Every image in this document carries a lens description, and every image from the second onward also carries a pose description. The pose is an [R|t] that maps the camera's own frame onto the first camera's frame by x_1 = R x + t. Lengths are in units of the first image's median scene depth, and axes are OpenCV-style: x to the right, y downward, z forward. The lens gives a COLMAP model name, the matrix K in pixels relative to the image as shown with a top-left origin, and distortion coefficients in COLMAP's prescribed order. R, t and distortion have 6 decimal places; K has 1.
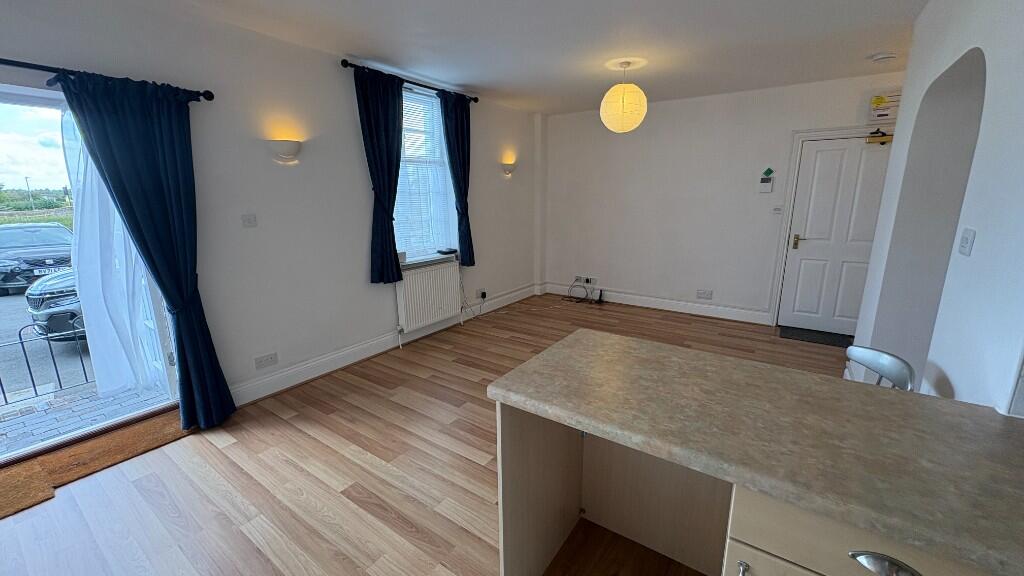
lens RADIAL K [[406.1, 0, 512.0], [0, 406.1, 288.0], [0, 0, 1]] dist [-0.000669, 0.000306]
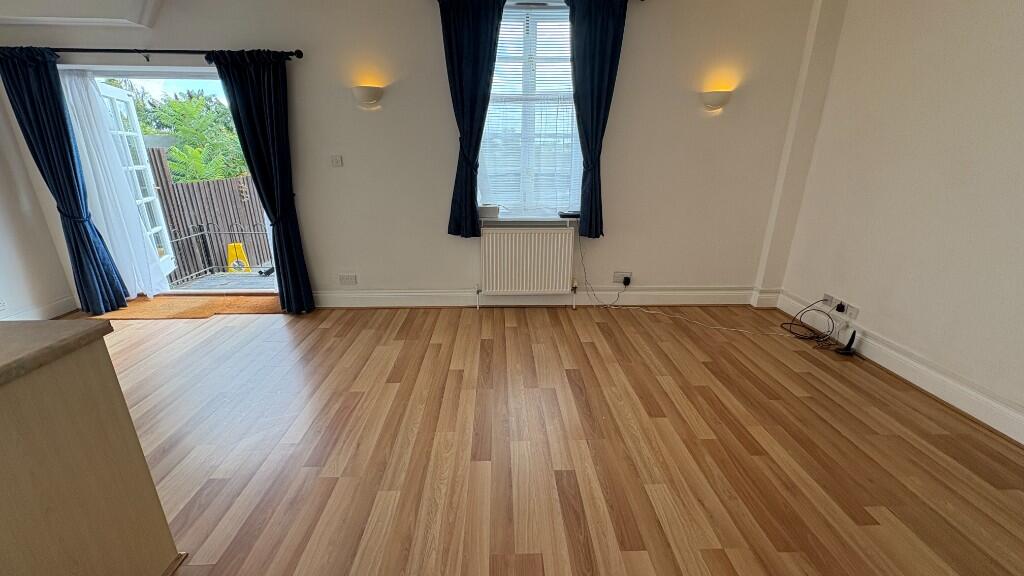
lens RADIAL K [[406.1, 0, 512.0], [0, 406.1, 288.0], [0, 0, 1]] dist [-0.000669, 0.000306]
pose [[0.602199, 0.266284, -0.752628, 0.463075], [-0.187182, 0.963550, 0.191140, -0.091873], [0.776092, 0.025774, 0.630093, 0.460738]]
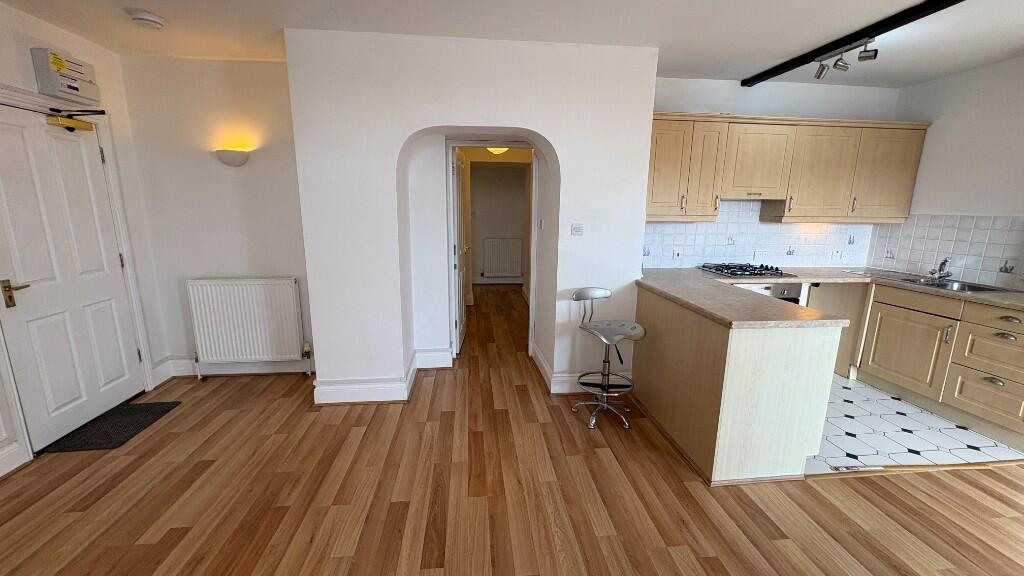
lens RADIAL K [[406.1, 0, 512.0], [0, 406.1, 288.0], [0, 0, 1]] dist [-0.000669, 0.000306]
pose [[-0.653887, -0.151471, 0.741275, -0.111378], [0.162029, 0.928989, 0.332756, -0.204027], [-0.739039, 0.337693, -0.582911, 0.889626]]
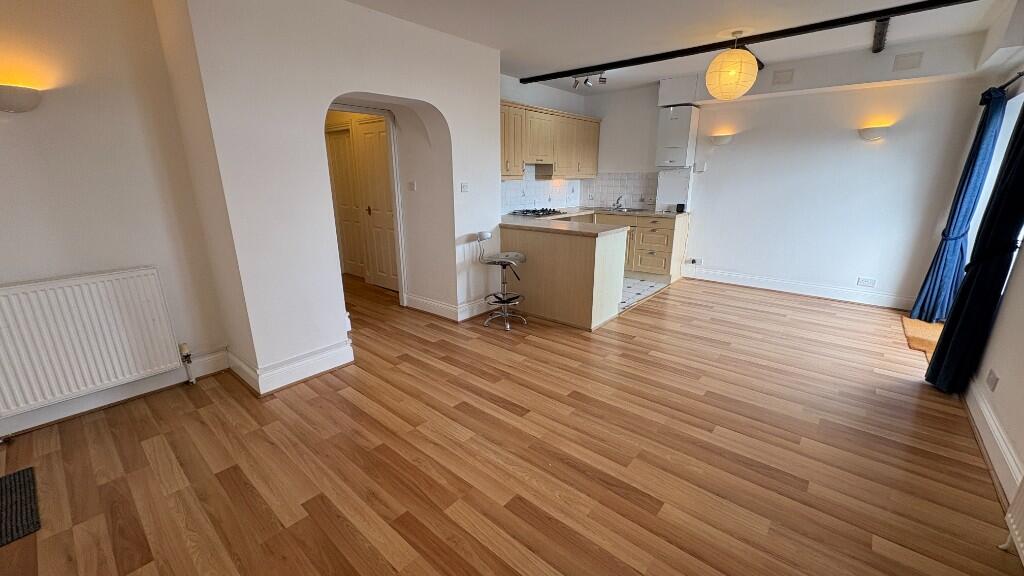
lens RADIAL K [[406.1, 0, 512.0], [0, 406.1, 288.0], [0, 0, 1]] dist [-0.000669, 0.000306]
pose [[-0.995115, -0.016854, 0.097273, 0.170105], [0.031802, 0.878066, 0.477482, -0.278674], [-0.093460, 0.478243, -0.873241, 1.256180]]
